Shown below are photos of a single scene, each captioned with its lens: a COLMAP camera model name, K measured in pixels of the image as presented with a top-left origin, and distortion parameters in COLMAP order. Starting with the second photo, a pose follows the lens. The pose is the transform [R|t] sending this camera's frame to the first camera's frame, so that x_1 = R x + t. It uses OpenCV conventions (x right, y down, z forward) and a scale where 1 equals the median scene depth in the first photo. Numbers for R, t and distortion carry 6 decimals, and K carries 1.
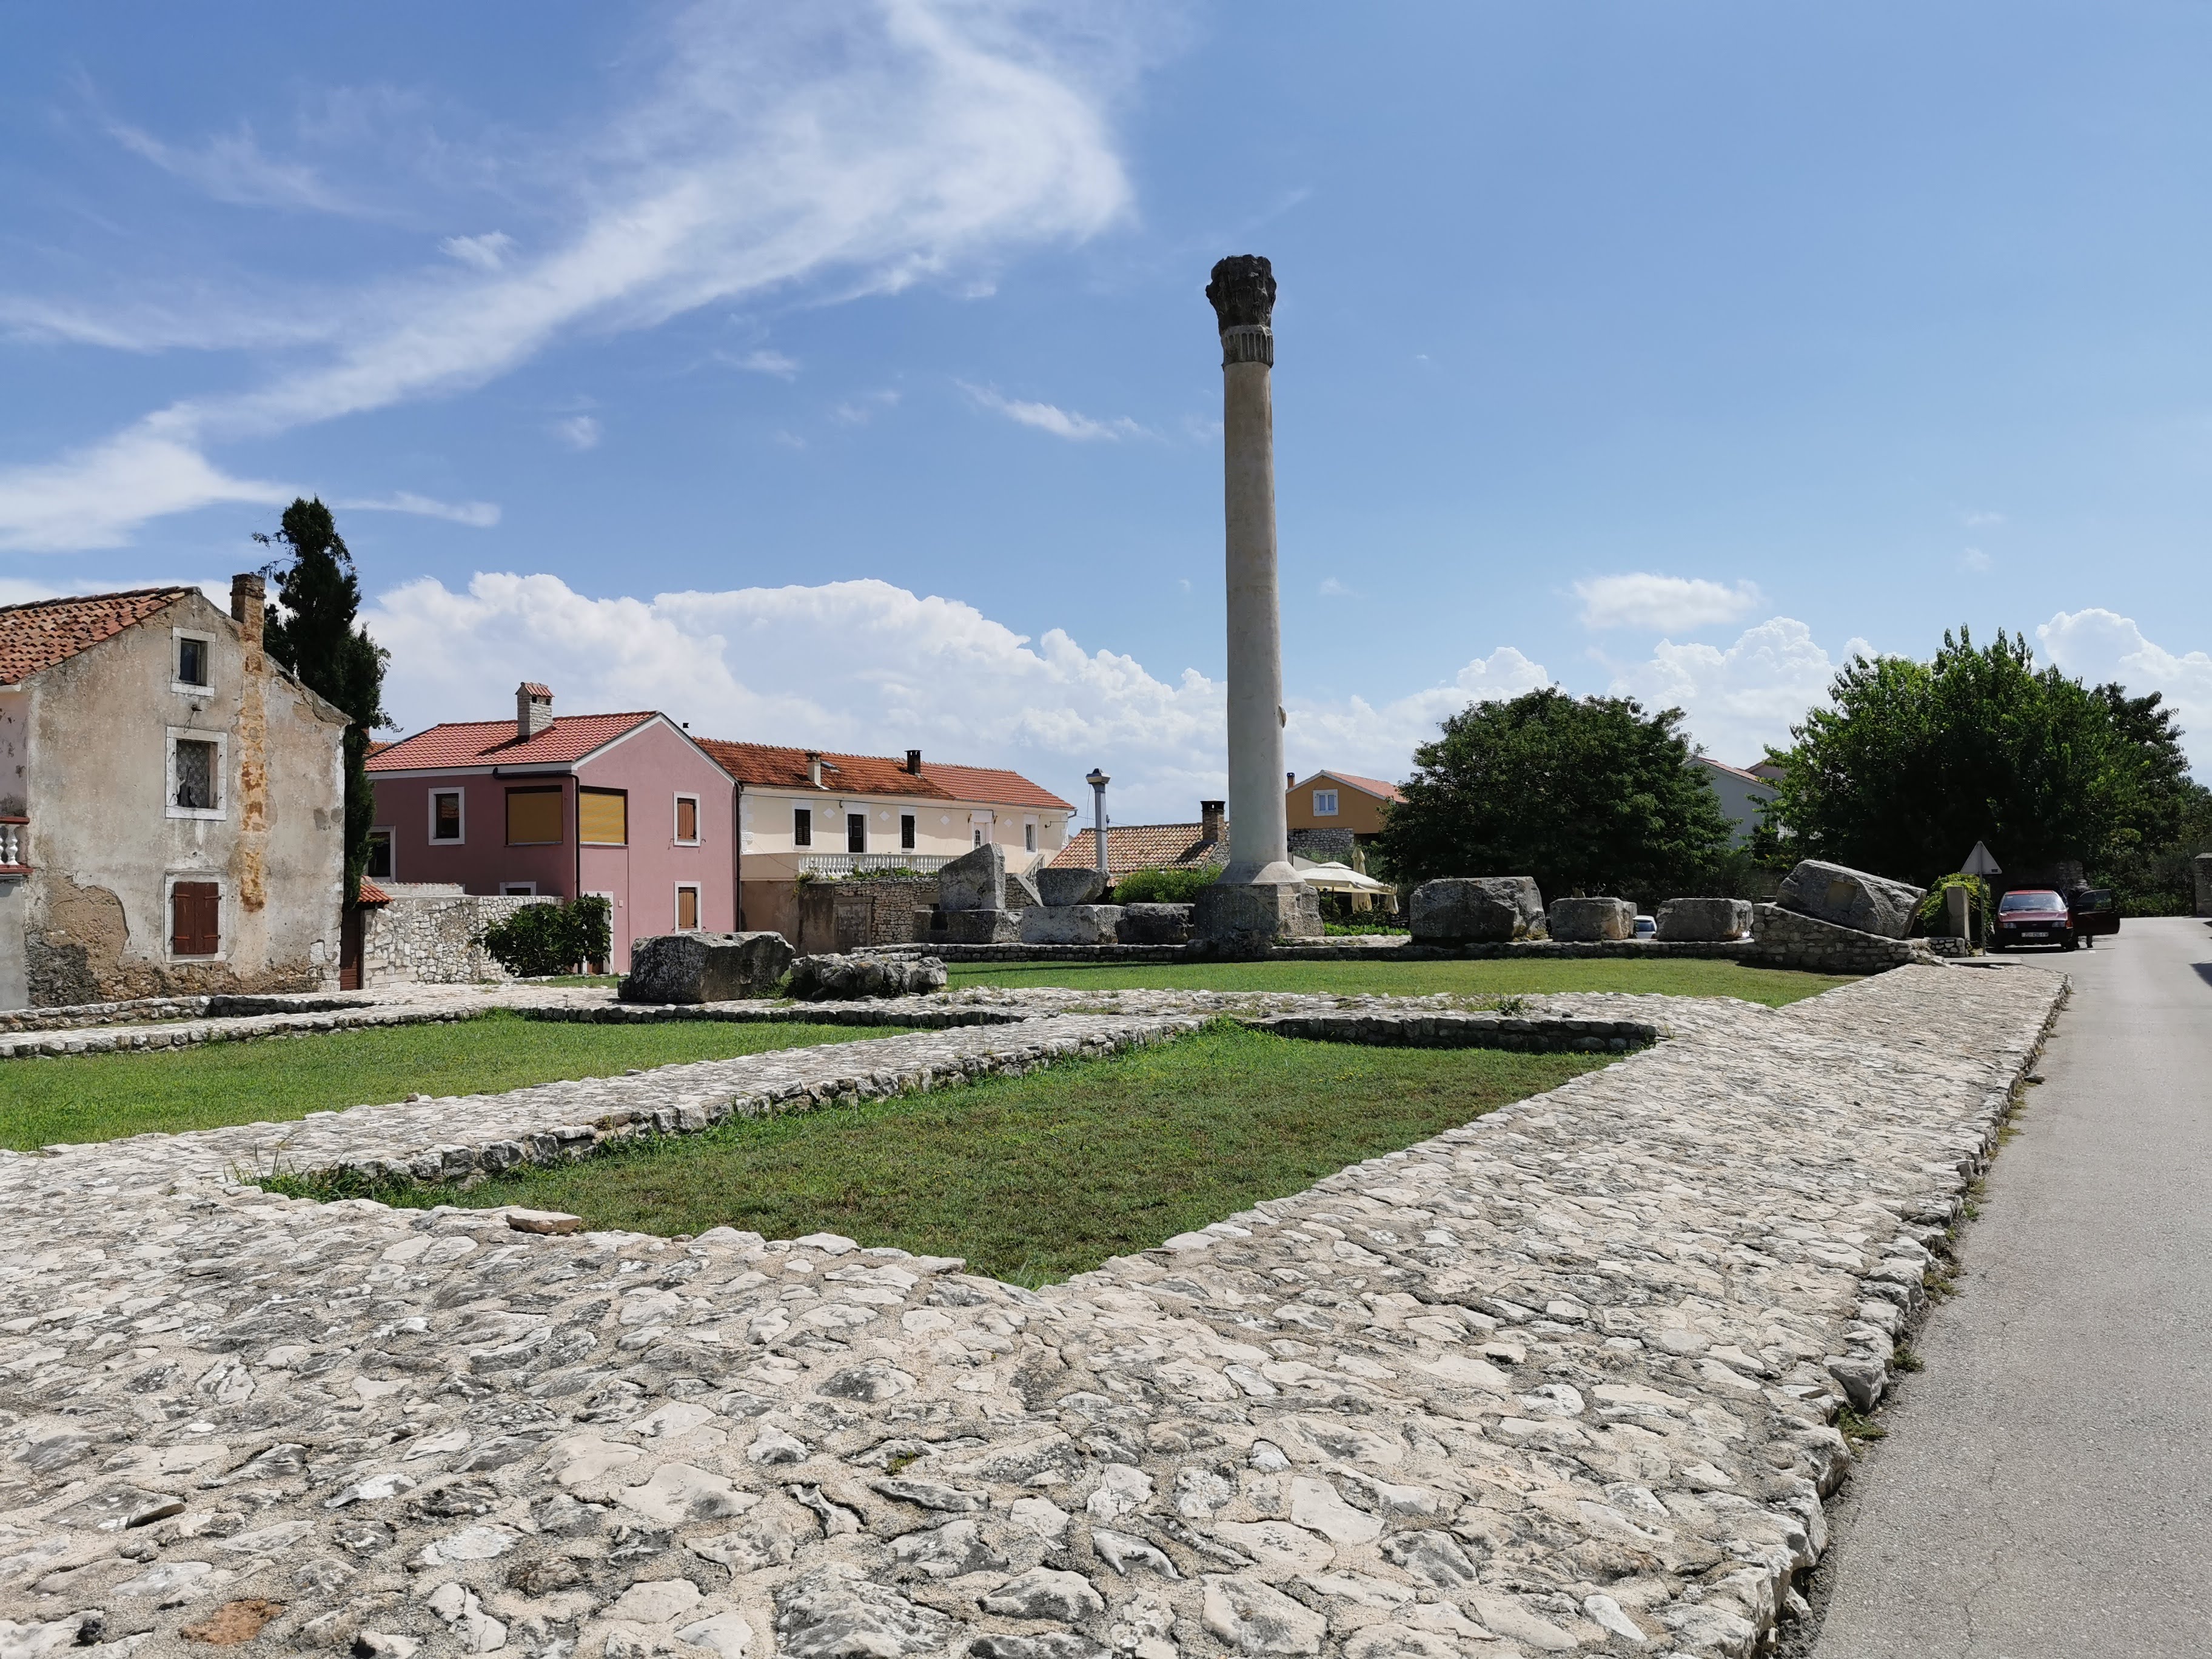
lens RADIAL K [[1707.5, 0, 1106.0], [0, 1707.5, 829.5], [0, 0, 1]] dist [0.001115, 0.000466]
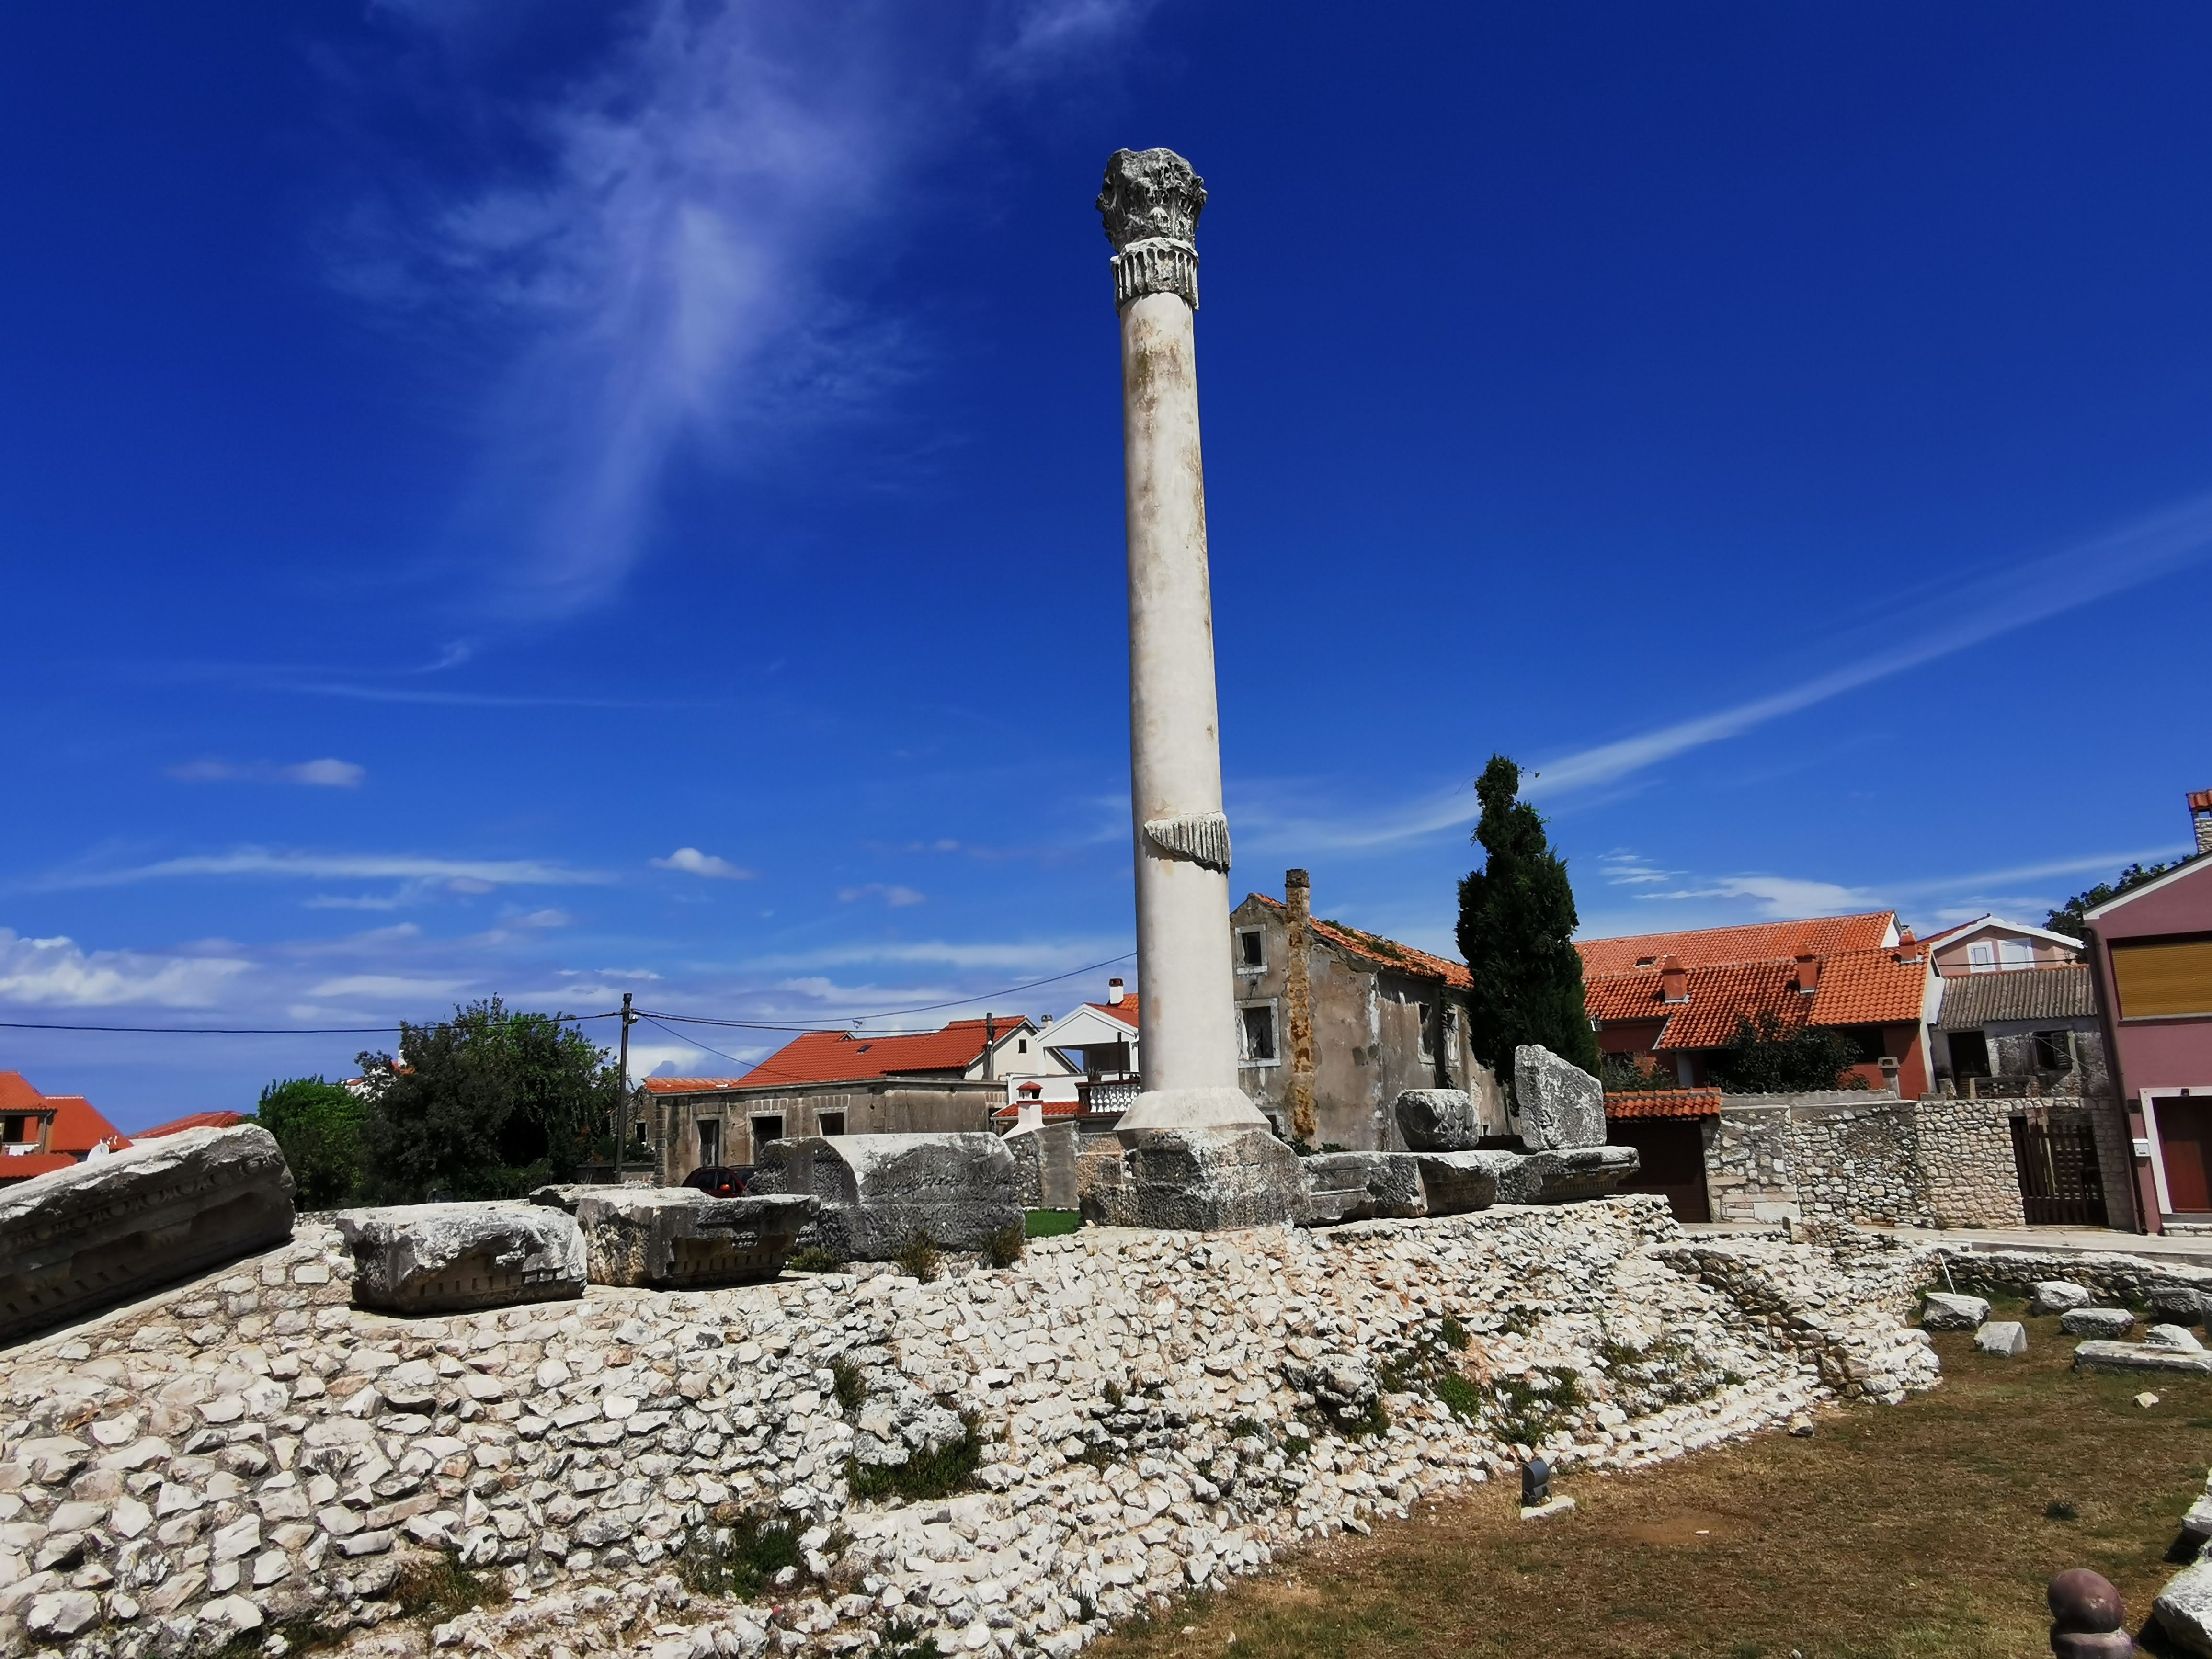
lens RADIAL K [[1533.6, 0, 1106.0], [0, 1533.6, 829.5], [0, 0, 1]] dist [-0.027633, 0.061811]
pose [[-0.247260, -0.169586, -0.953993, 0.638164], [0.077172, 0.977990, -0.193854, 0.033586], [0.965871, -0.121553, -0.228731, 1.140995]]
